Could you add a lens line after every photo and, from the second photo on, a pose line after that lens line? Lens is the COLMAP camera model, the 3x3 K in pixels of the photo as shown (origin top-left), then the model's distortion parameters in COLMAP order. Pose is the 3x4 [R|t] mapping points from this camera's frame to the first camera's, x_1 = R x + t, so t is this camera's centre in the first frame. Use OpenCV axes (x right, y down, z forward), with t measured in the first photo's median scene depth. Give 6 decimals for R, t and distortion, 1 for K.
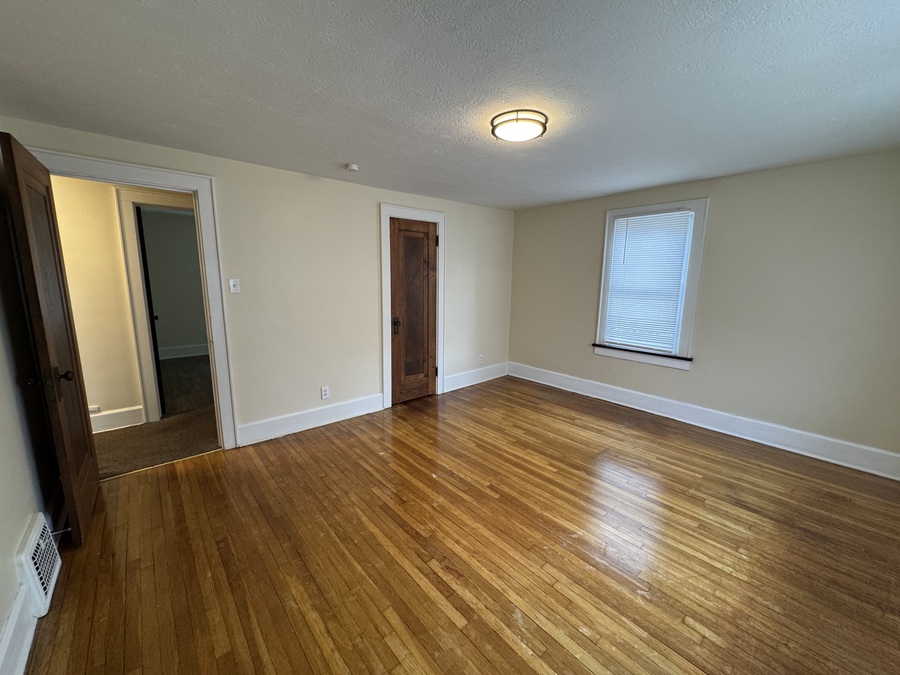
lens RADIAL K [[357.3, 0, 452.3], [0, 357.3, 335.8], [0, 0, 1]] dist [-0.003066, 0.000161]
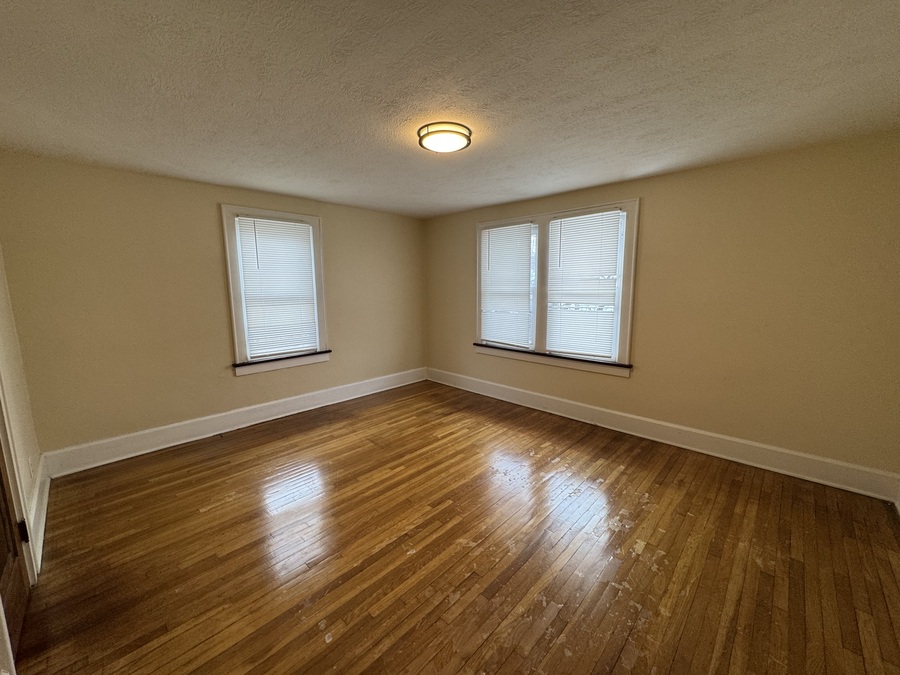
lens RADIAL K [[357.3, 0, 449.3], [0, 357.3, 335.1], [0, 0, 1]] dist [-0.003066, 0.000161]
pose [[-0.081169, -0.151606, 0.985103, -0.669104], [0.170573, 0.971670, 0.163594, -0.140952], [-0.981996, 0.181311, -0.053009, 0.824106]]
